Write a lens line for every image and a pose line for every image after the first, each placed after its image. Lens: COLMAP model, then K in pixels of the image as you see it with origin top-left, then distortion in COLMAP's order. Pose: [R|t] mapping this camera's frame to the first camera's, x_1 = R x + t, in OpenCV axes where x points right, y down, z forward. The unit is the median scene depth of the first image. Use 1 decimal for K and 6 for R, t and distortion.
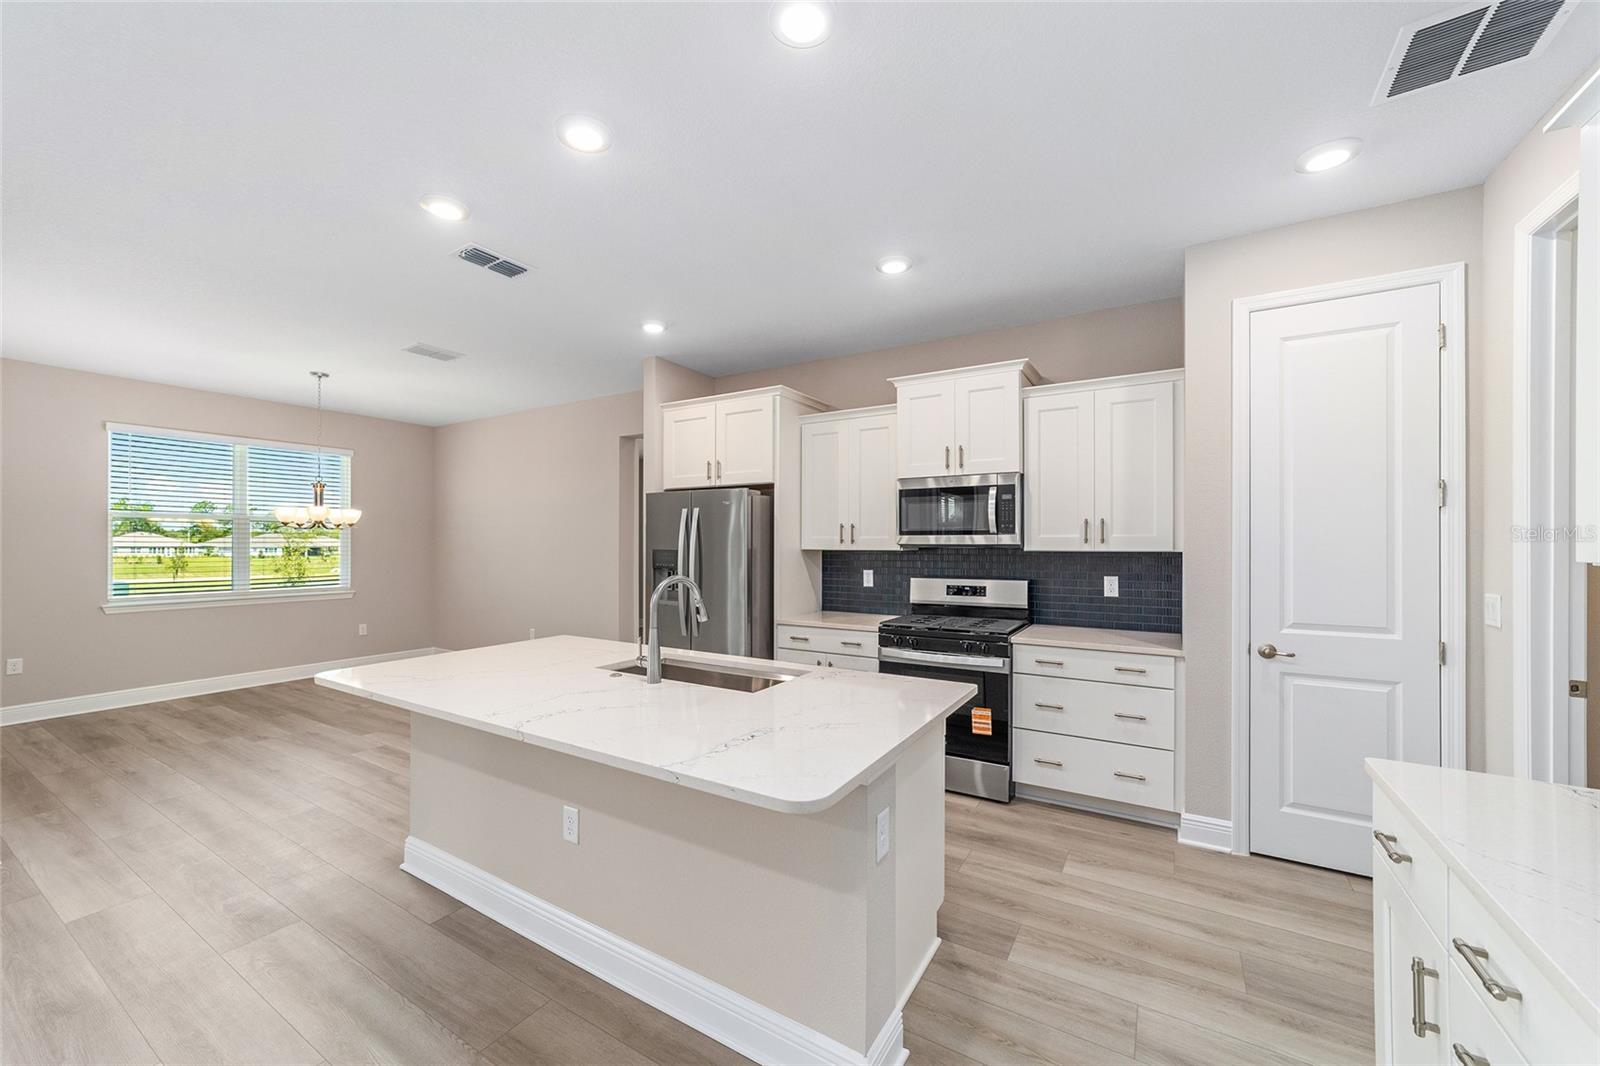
lens RADIAL K [[618.4, 0, 792.2], [0, 618.4, 538.5], [0, 0, 1]] dist [-0.014033, 0.009692]
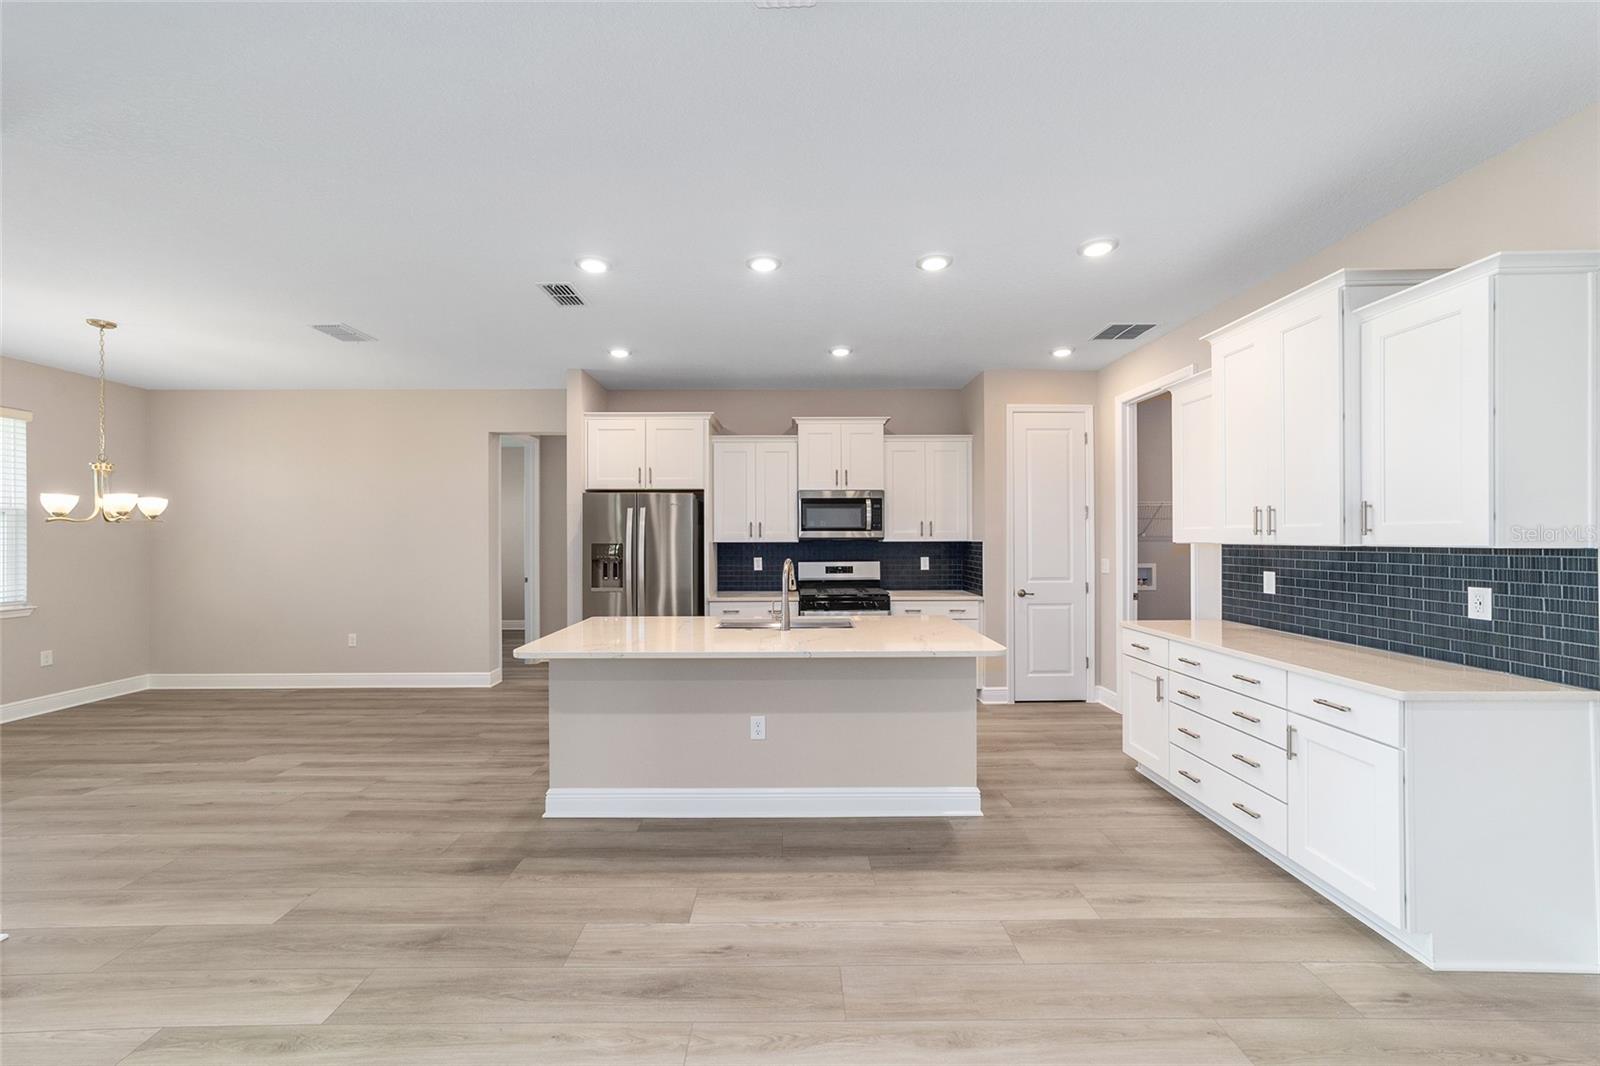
lens RADIAL K [[615.7, 0, 794.0], [0, 615.7, 534.8], [0, 0, 1]] dist [-0.016590, 0.008833]
pose [[0.846582, -0.001933, 0.532254, -0.602408], [0.000050, 0.999994, 0.003552, -0.002130], [-0.532258, -0.002980, 0.846577, -0.163576]]
